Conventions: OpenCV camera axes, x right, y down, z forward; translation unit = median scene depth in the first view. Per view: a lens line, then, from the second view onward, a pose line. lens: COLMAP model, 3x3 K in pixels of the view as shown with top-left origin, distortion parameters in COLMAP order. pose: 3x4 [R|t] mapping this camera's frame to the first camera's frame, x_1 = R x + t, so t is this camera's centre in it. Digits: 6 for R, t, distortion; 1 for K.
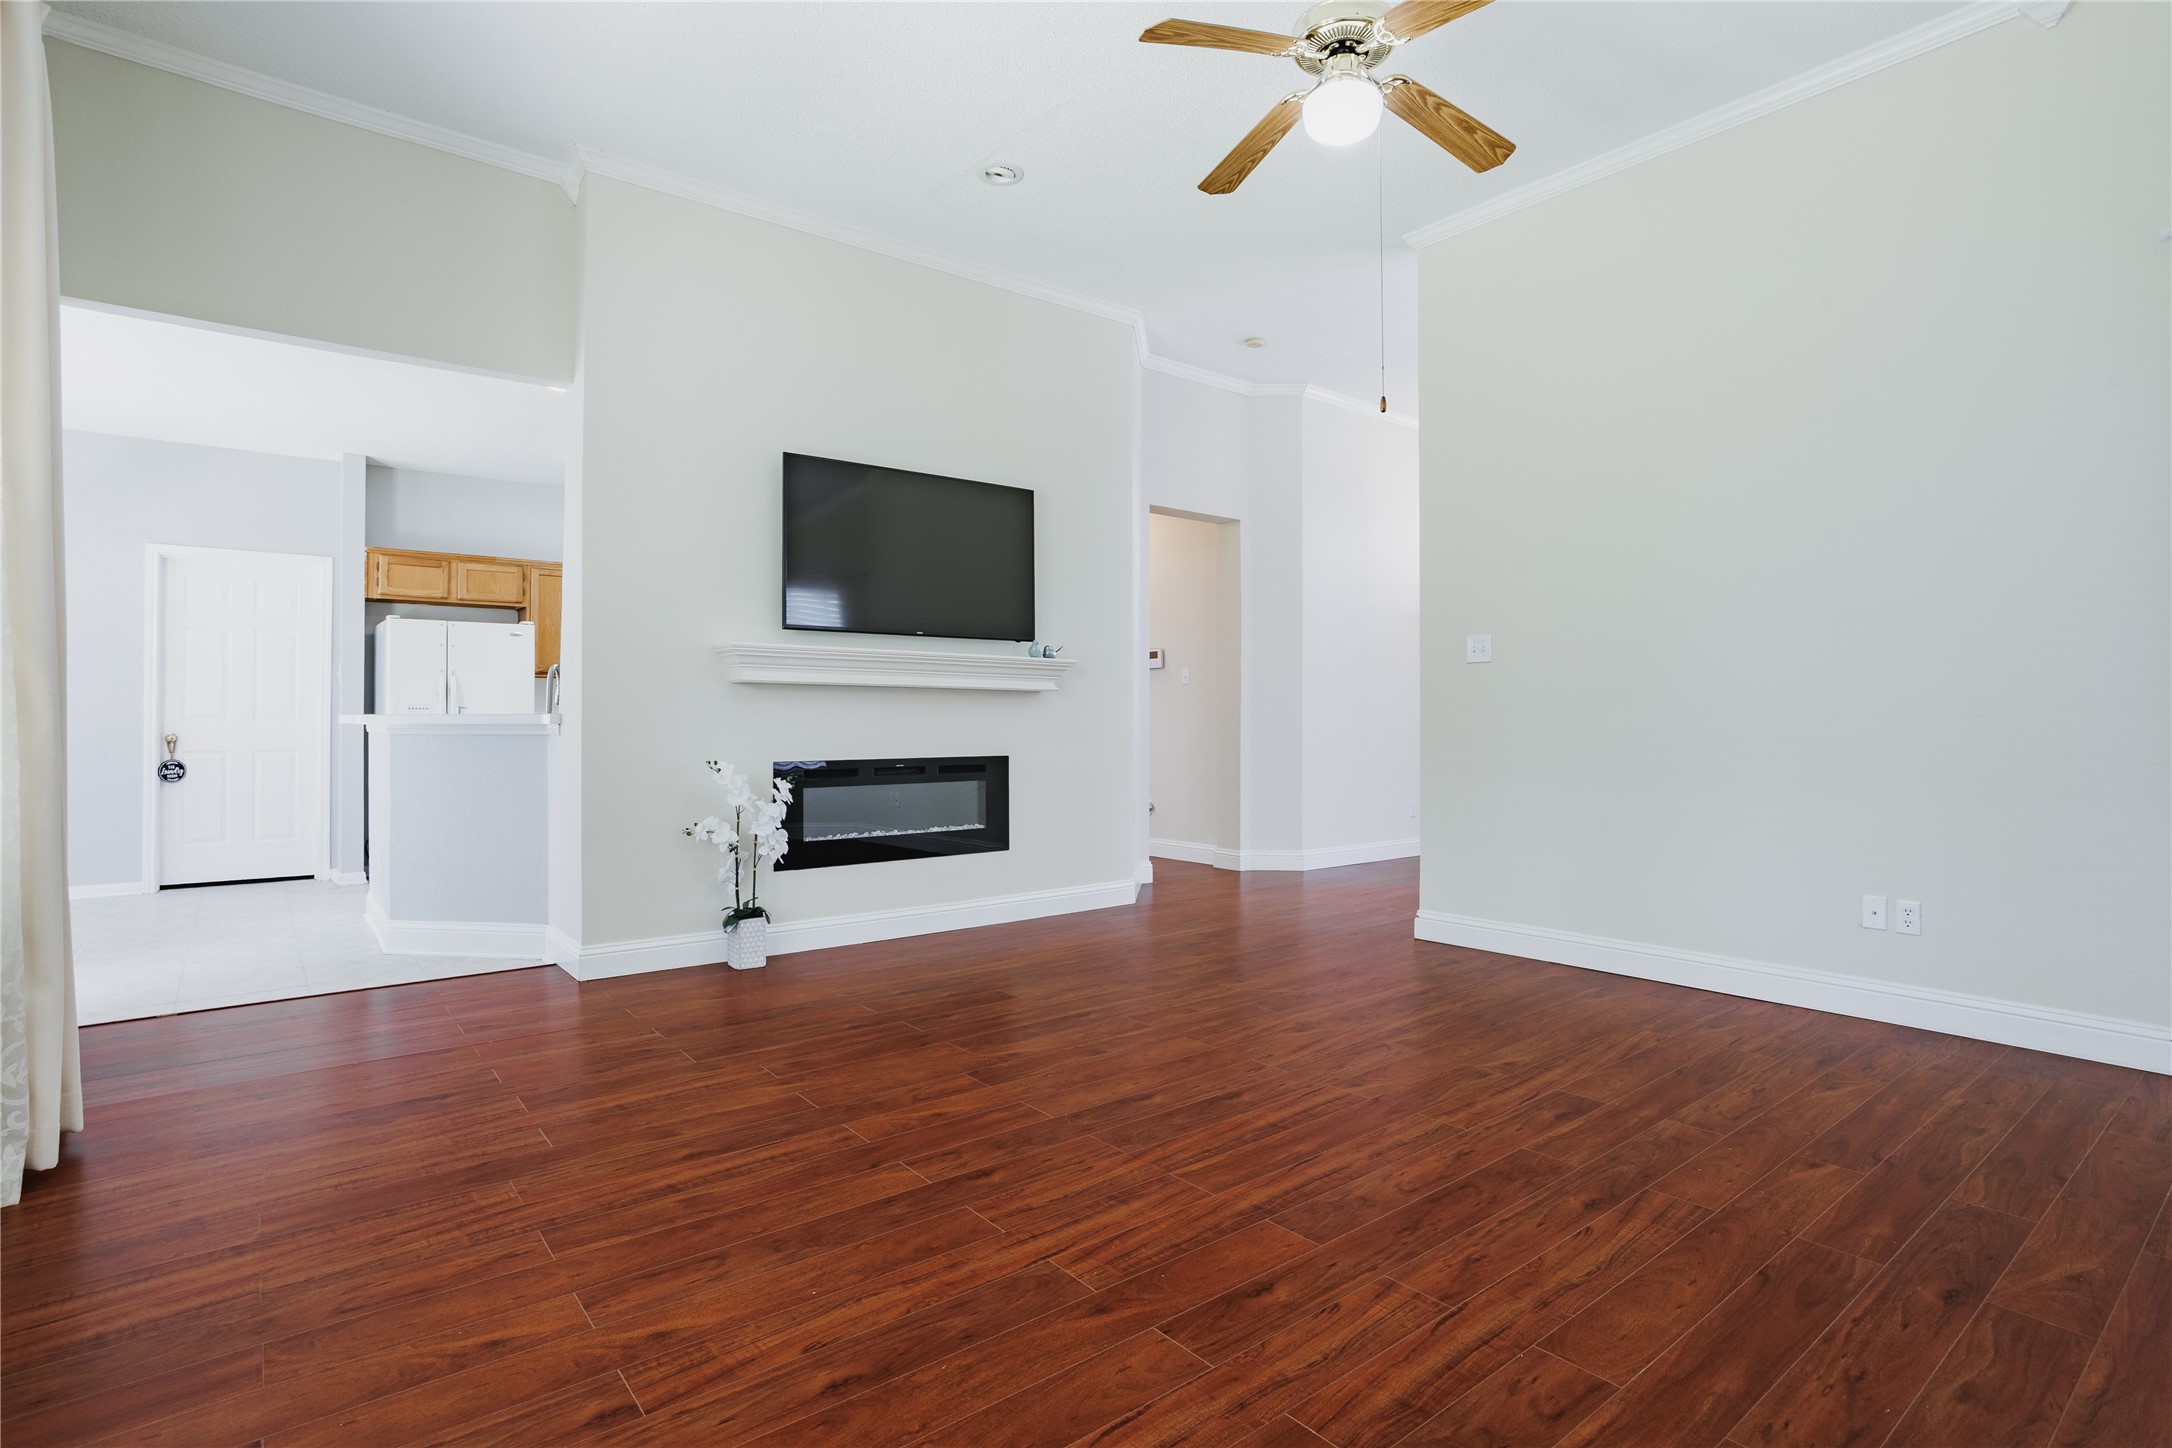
lens RADIAL K [[1149.6, 0, 1086.0], [0, 1149.6, 724.0], [0, 0, 1]] dist [-0.073077, 0.043373]
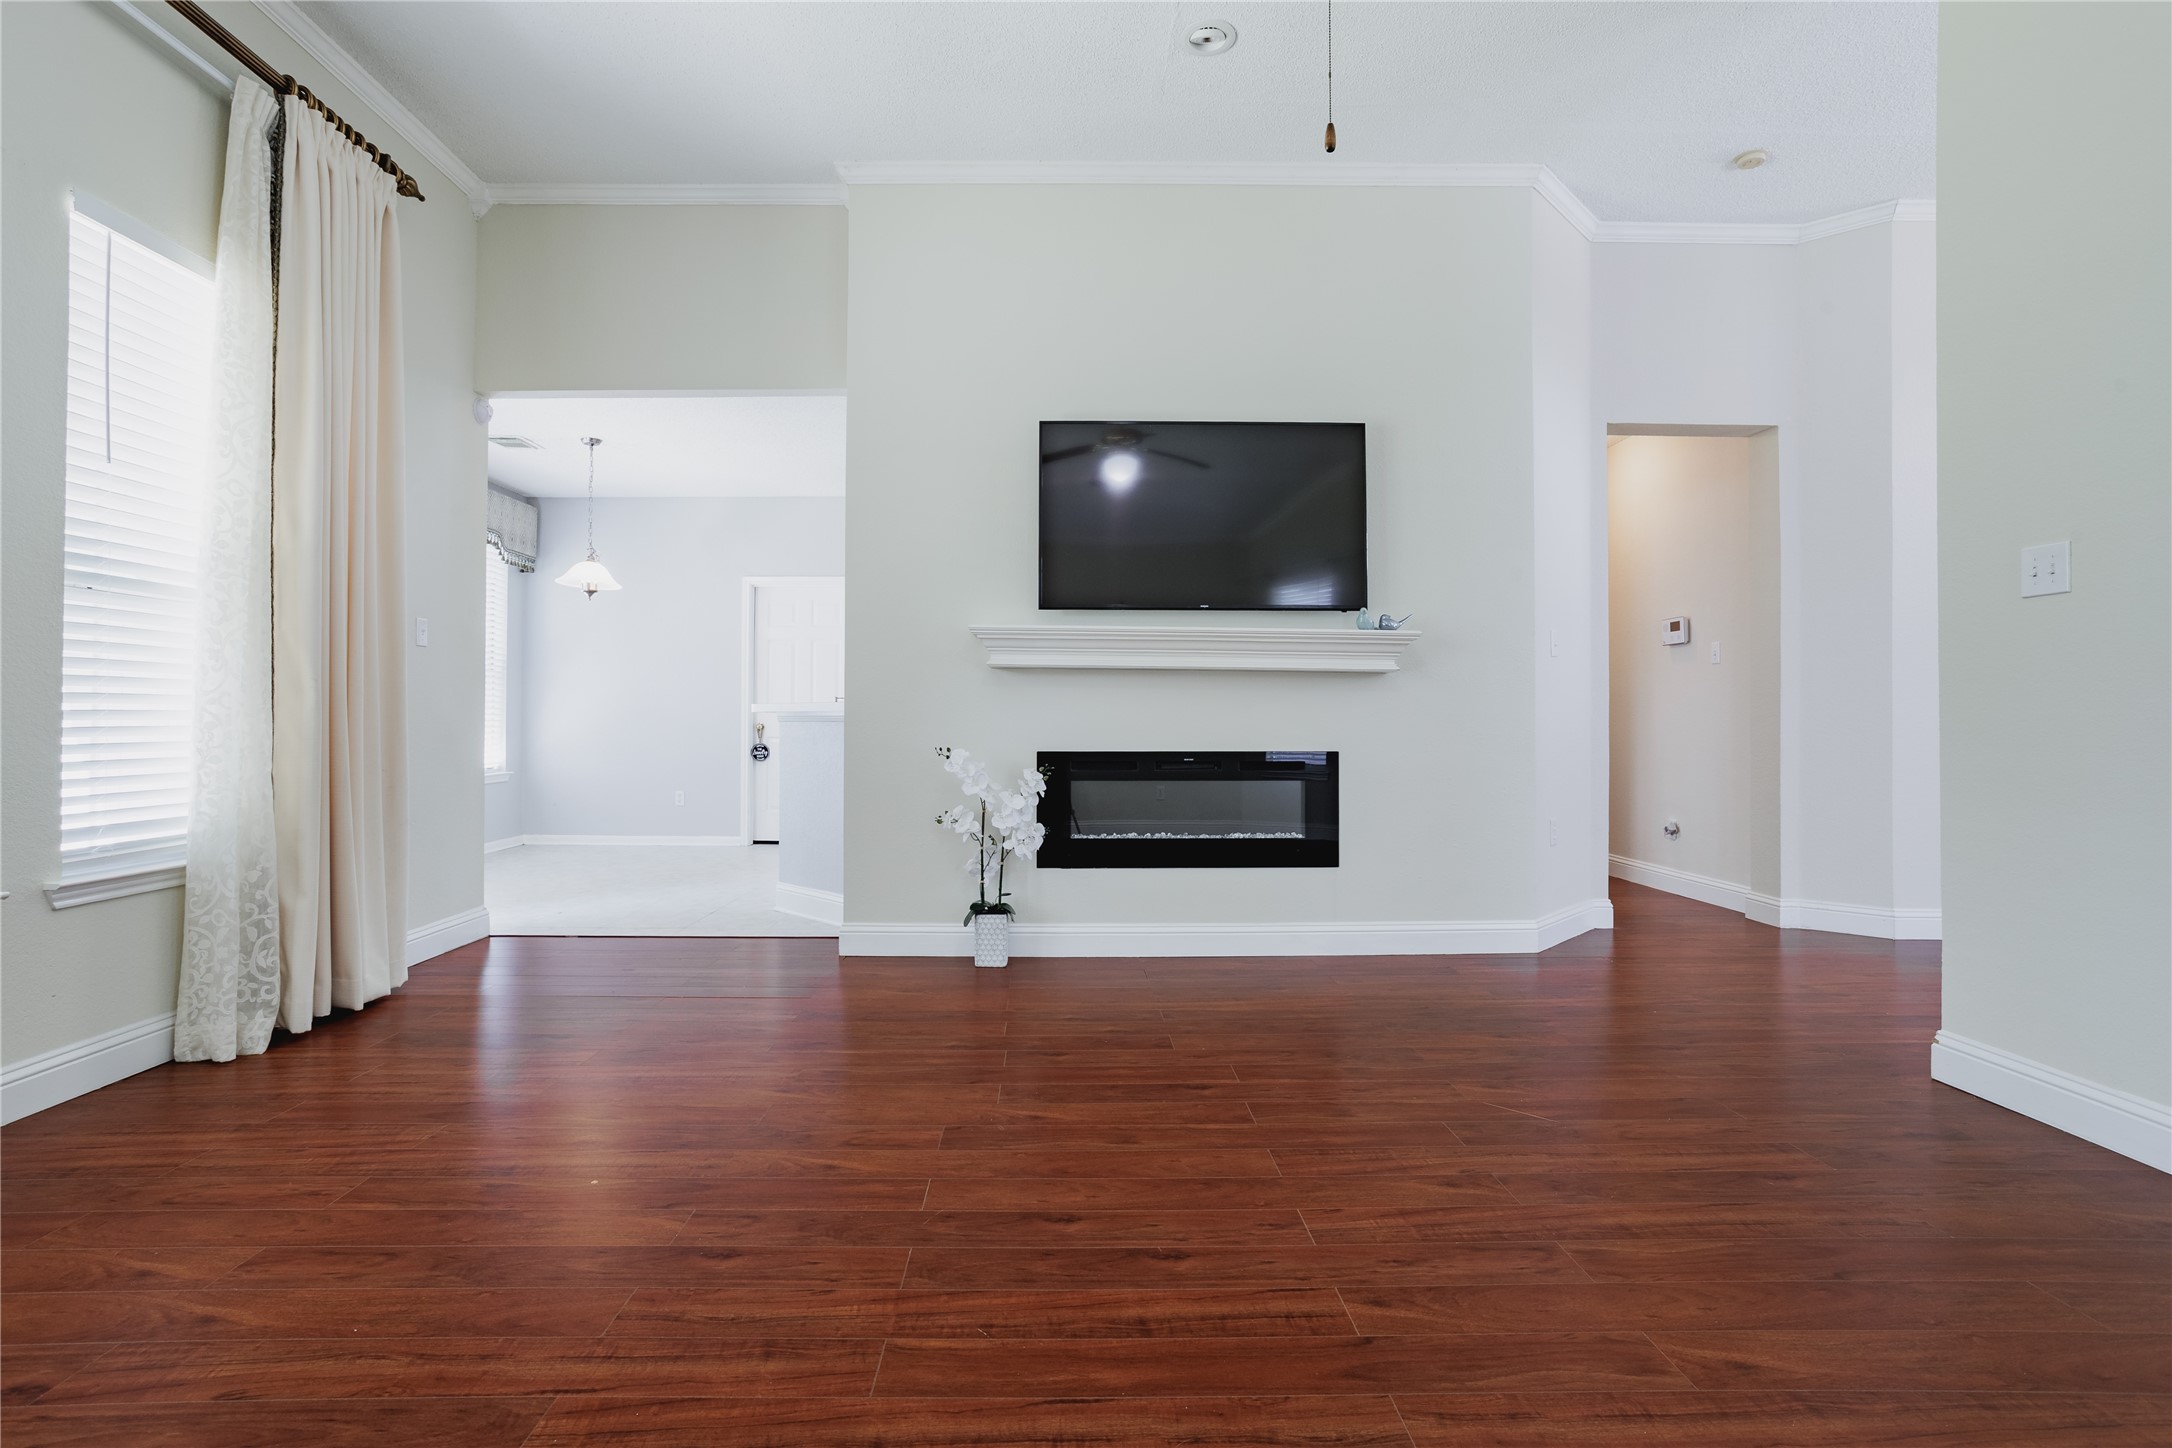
lens RADIAL K [[1102.7, 0, 1057.3], [0, 1102.7, 717.8], [0, 0, 1]] dist [-0.061007, 0.043316]
pose [[0.766752, 0.000377, -0.641943, 0.336899], [-0.006629, 0.999951, -0.007329, 0.012491], [0.641909, 0.009875, 0.766717, 0.325487]]
